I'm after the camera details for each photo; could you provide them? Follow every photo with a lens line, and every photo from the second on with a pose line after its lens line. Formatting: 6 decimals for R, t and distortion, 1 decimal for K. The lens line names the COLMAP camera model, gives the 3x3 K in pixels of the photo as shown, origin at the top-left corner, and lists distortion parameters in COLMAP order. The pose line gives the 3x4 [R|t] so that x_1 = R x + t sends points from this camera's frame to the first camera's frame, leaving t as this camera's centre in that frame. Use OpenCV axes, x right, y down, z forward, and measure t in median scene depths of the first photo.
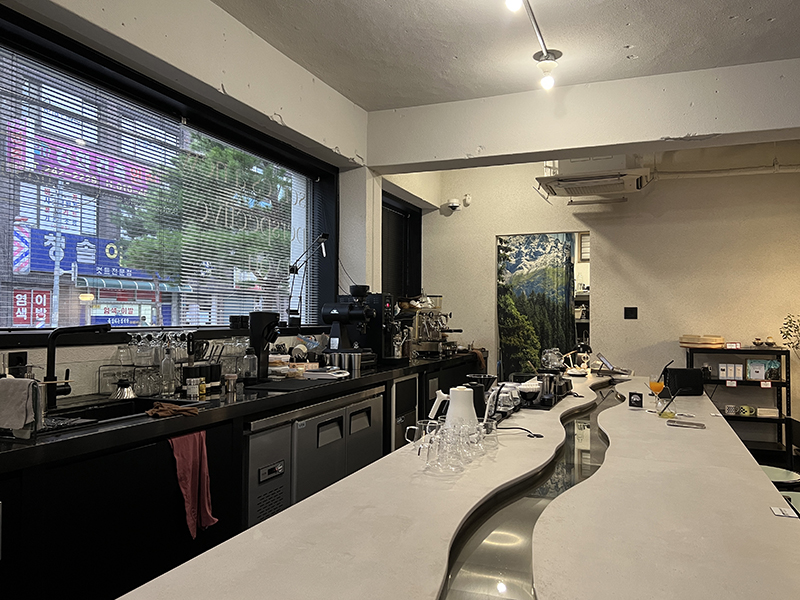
lens RADIAL K [[614.8, 0, 409.1], [0, 614.8, 301.3], [0, 0, 1]] dist [0.054153, -0.077448]
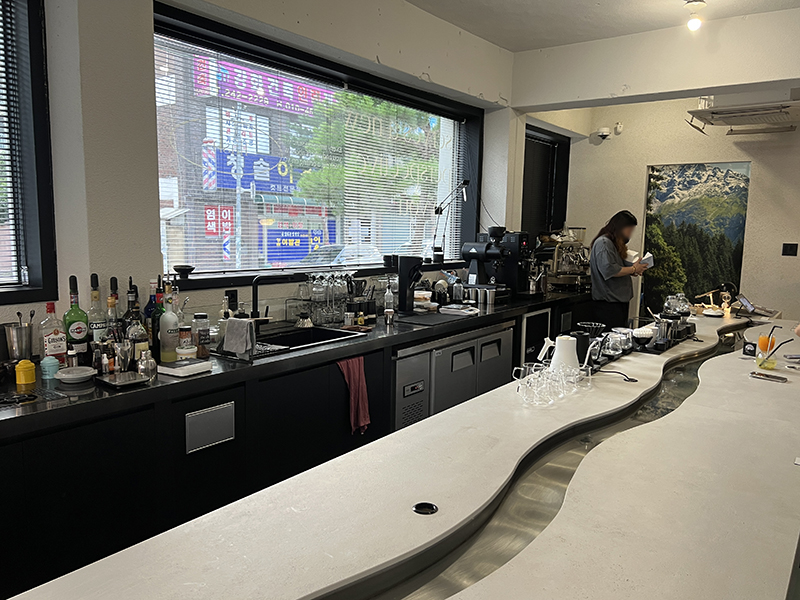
lens RADIAL K [[614.8, 0, 409.1], [0, 614.8, 301.3], [0, 0, 1]] dist [0.054153, -0.077448]
pose [[0.969386, 0.043608, -0.241639, 0.038837], [-0.009774, 0.990176, 0.139485, -0.046850], [0.245348, -0.132853, 0.960289, -0.109964]]
